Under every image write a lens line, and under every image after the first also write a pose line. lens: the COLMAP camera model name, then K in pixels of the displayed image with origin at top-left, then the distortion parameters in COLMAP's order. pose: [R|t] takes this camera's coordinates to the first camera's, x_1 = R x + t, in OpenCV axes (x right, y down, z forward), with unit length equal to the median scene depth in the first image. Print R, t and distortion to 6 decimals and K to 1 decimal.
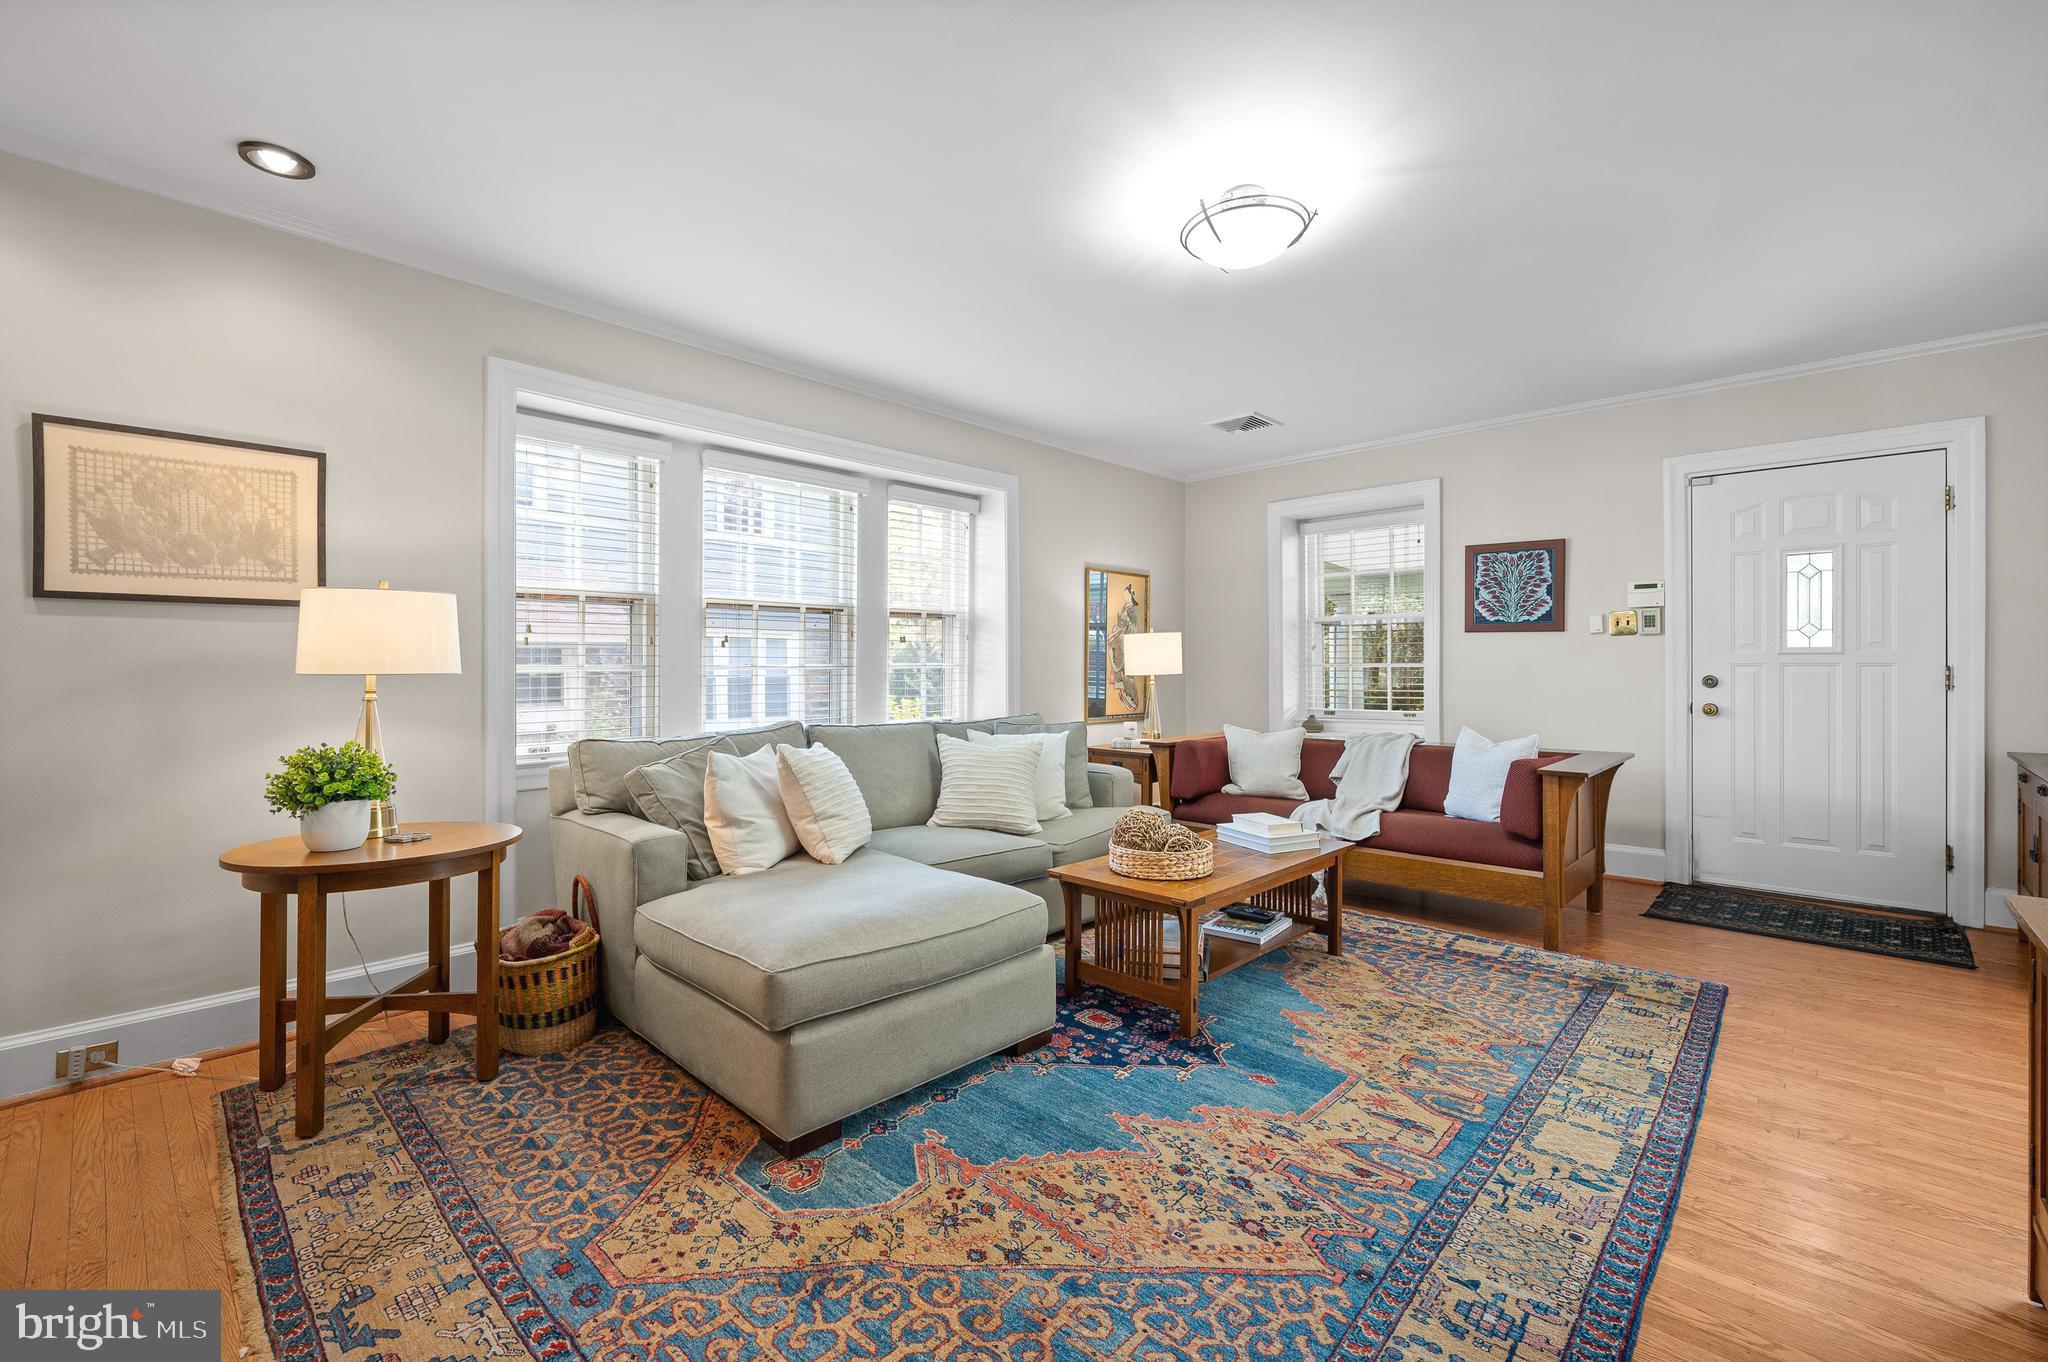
lens RADIAL K [[846.4, 0, 1022.9], [0, 846.4, 673.0], [0, 0, 1]] dist [-0.003914, -0.000469]
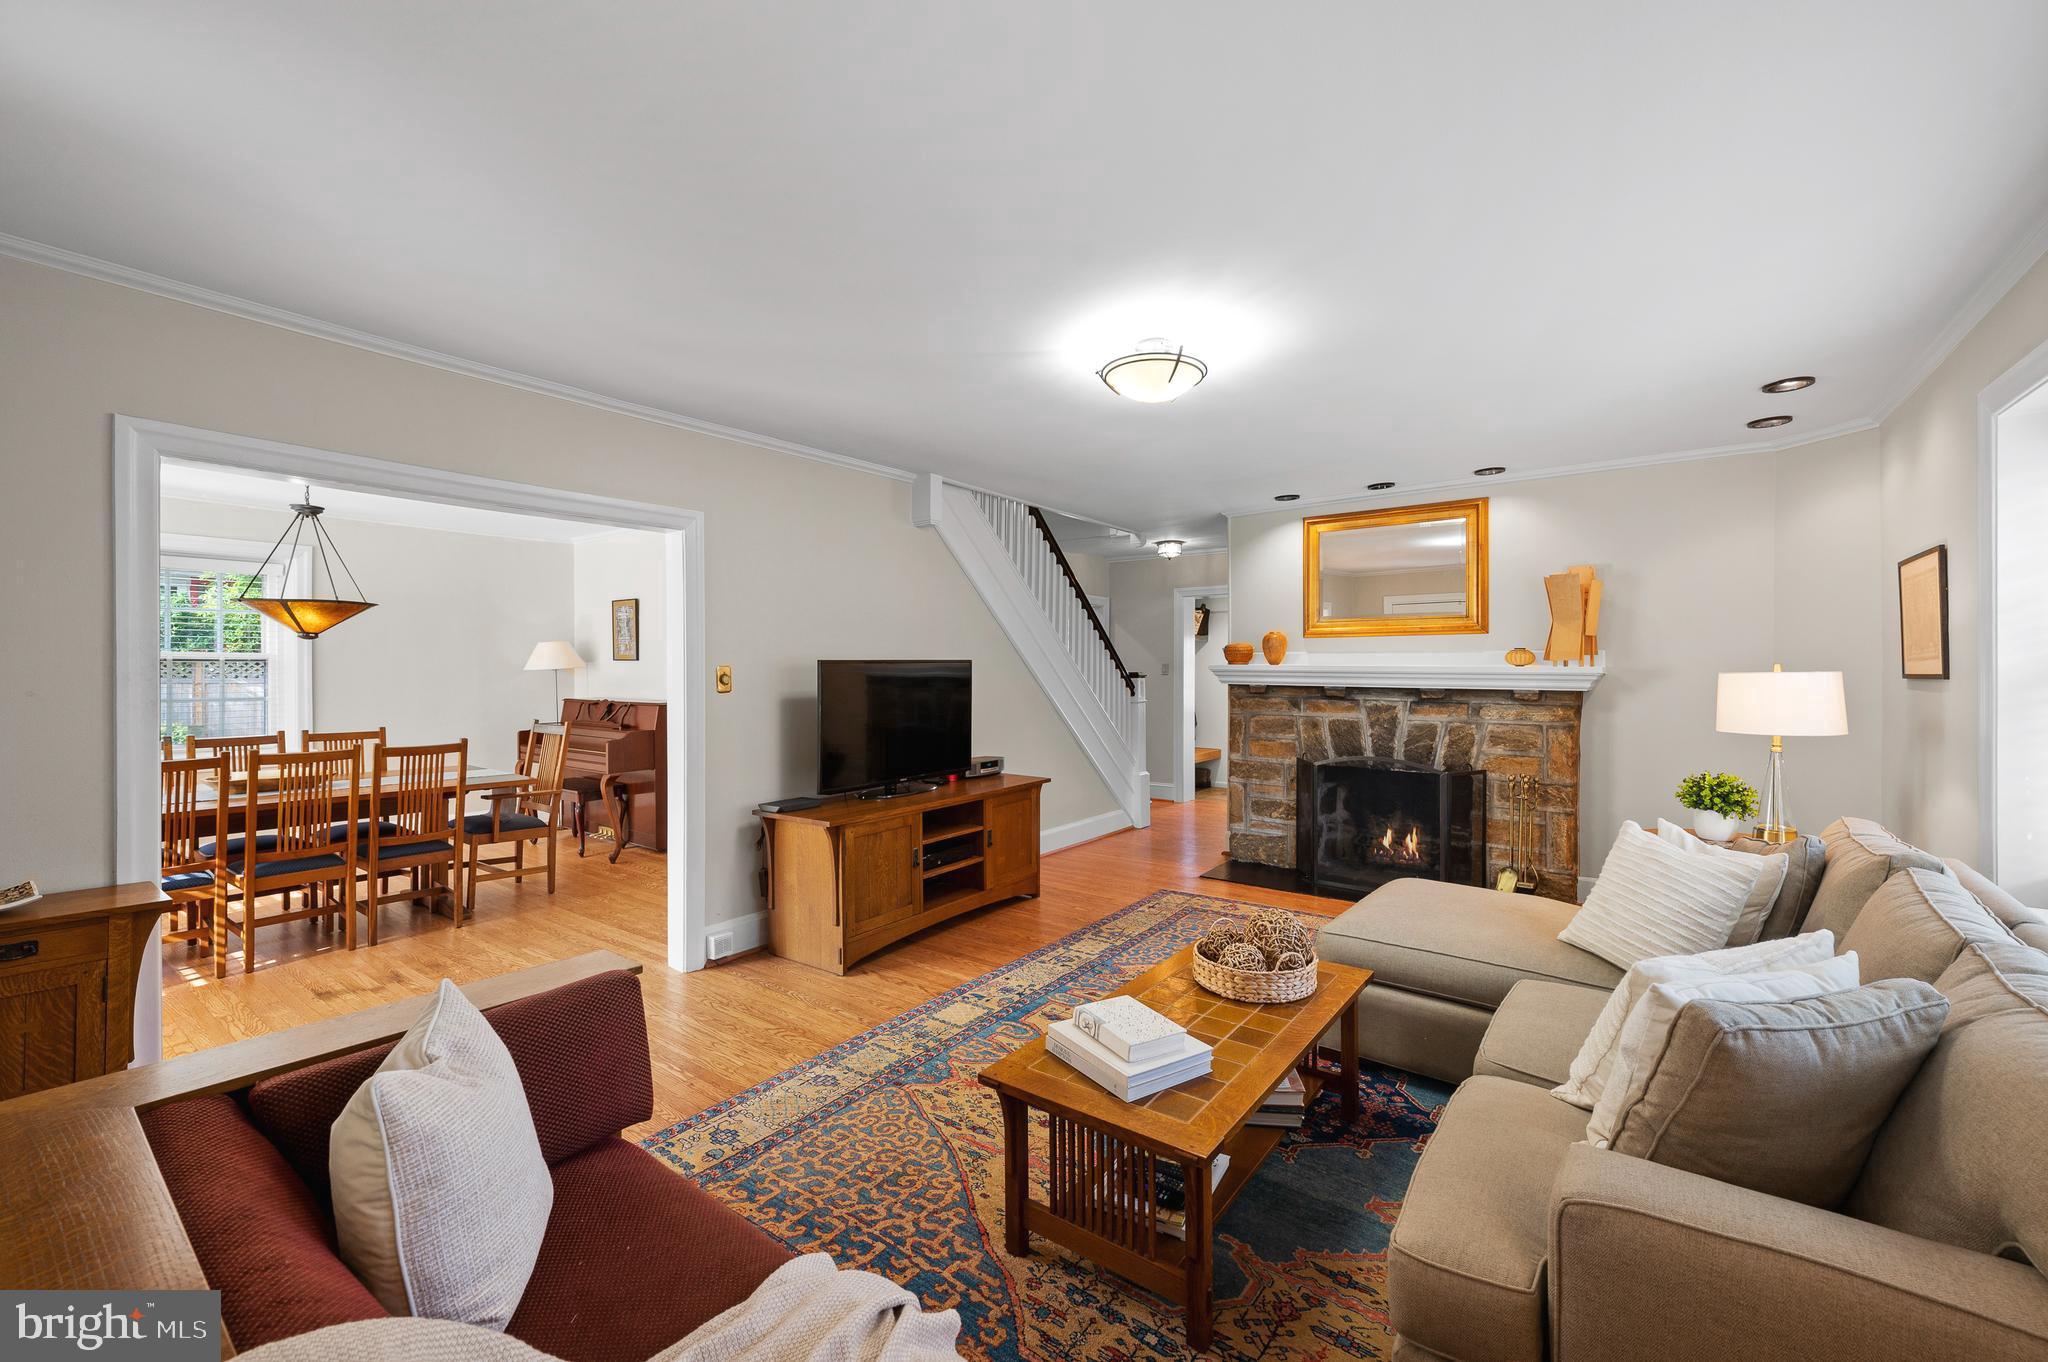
lens RADIAL K [[836.3, 0, 1027.3], [0, 836.3, 673.5], [0, 0, 1]] dist [-0.002669, -0.000319]
pose [[-0.992565, 0.003117, -0.121673, 0.714628], [0.001157, 0.999868, 0.016179, -0.140883], [0.121707, 0.015918, -0.992438, 2.616960]]
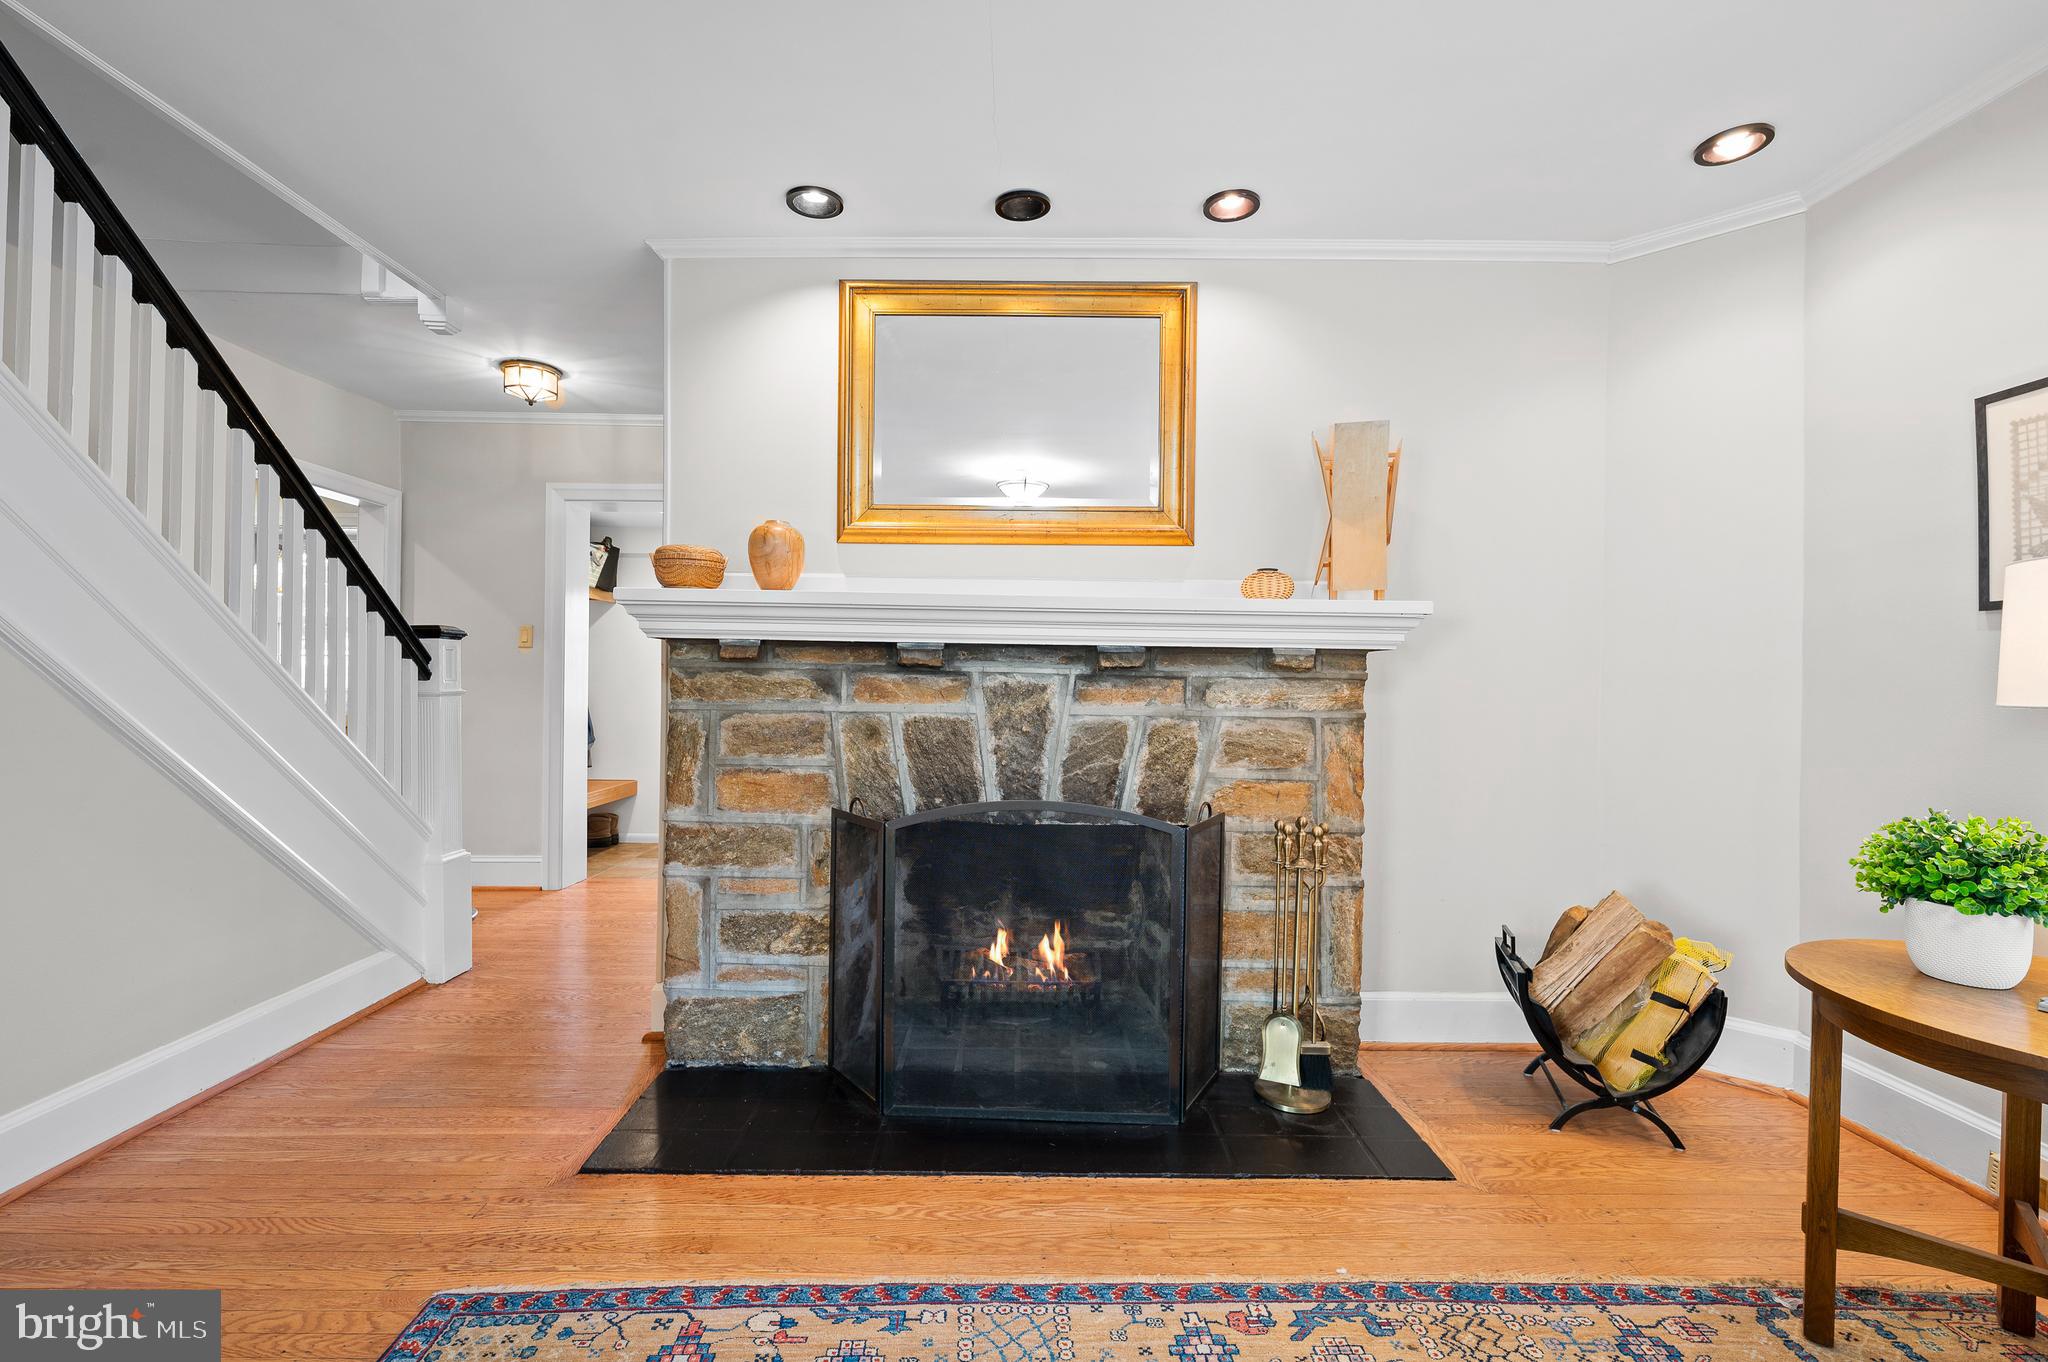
lens RADIAL K [[846.4, 0, 1014.9], [0, 846.4, 680.9], [0, 0, 1]] dist [-0.003914, -0.000469]
pose [[-0.714939, -0.005029, -0.699169, 0.152432], [-0.013787, 0.999881, 0.006906, -0.011195], [0.699051, 0.014577, -0.714923, 1.031337]]
